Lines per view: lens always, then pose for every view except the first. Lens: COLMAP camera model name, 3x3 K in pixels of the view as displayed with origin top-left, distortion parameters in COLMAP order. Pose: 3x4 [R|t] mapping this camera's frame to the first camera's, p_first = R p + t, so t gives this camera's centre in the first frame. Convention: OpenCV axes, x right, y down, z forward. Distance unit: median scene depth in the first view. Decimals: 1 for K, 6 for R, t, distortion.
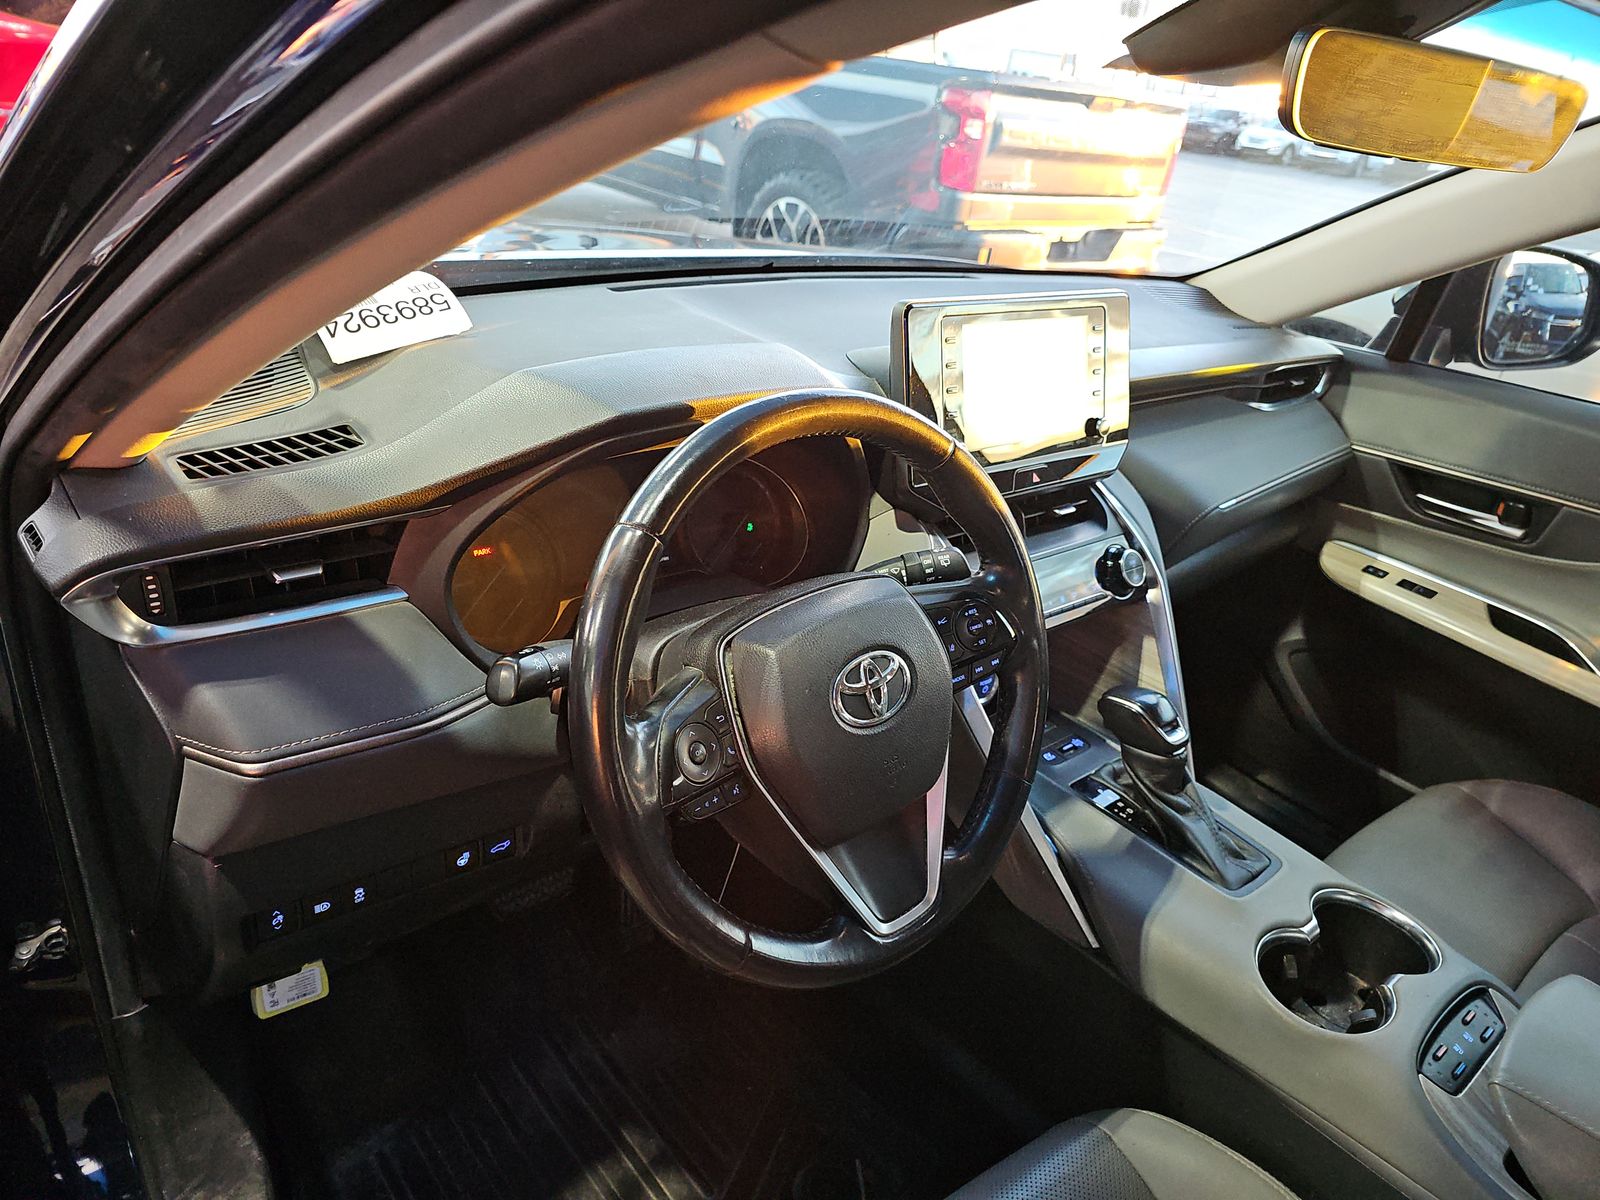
lens RADIAL K [[1064.2, 0, 800.0], [0, 1064.2, 600.0], [0, 0, 1]] dist [0.058541, -0.059854]
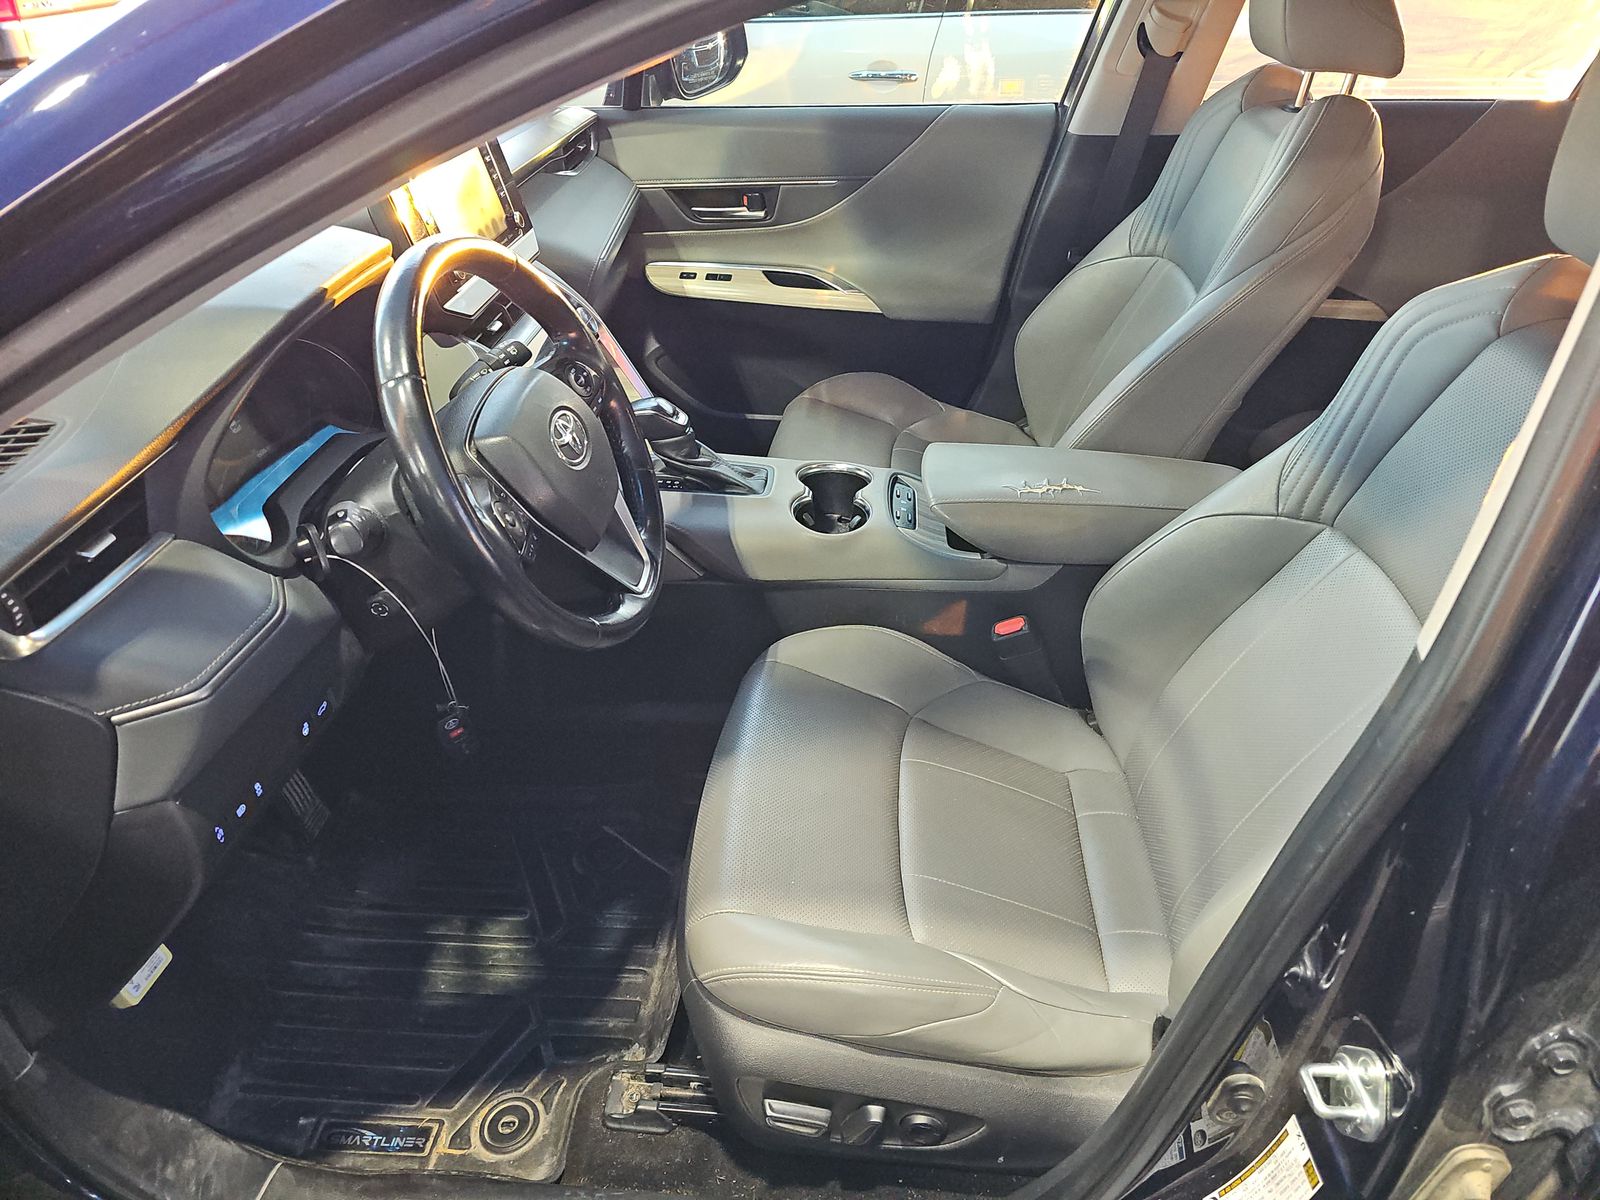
lens RADIAL K [[1064.2, 0, 800.0], [0, 1064.2, 600.0], [0, 0, 1]] dist [0.058541, -0.059854]
pose [[0.700155, -0.482244, 0.526521, -0.394883], [0.380762, 0.876011, 0.296016, -0.021002], [-0.603990, -0.006778, 0.796963, -0.217241]]
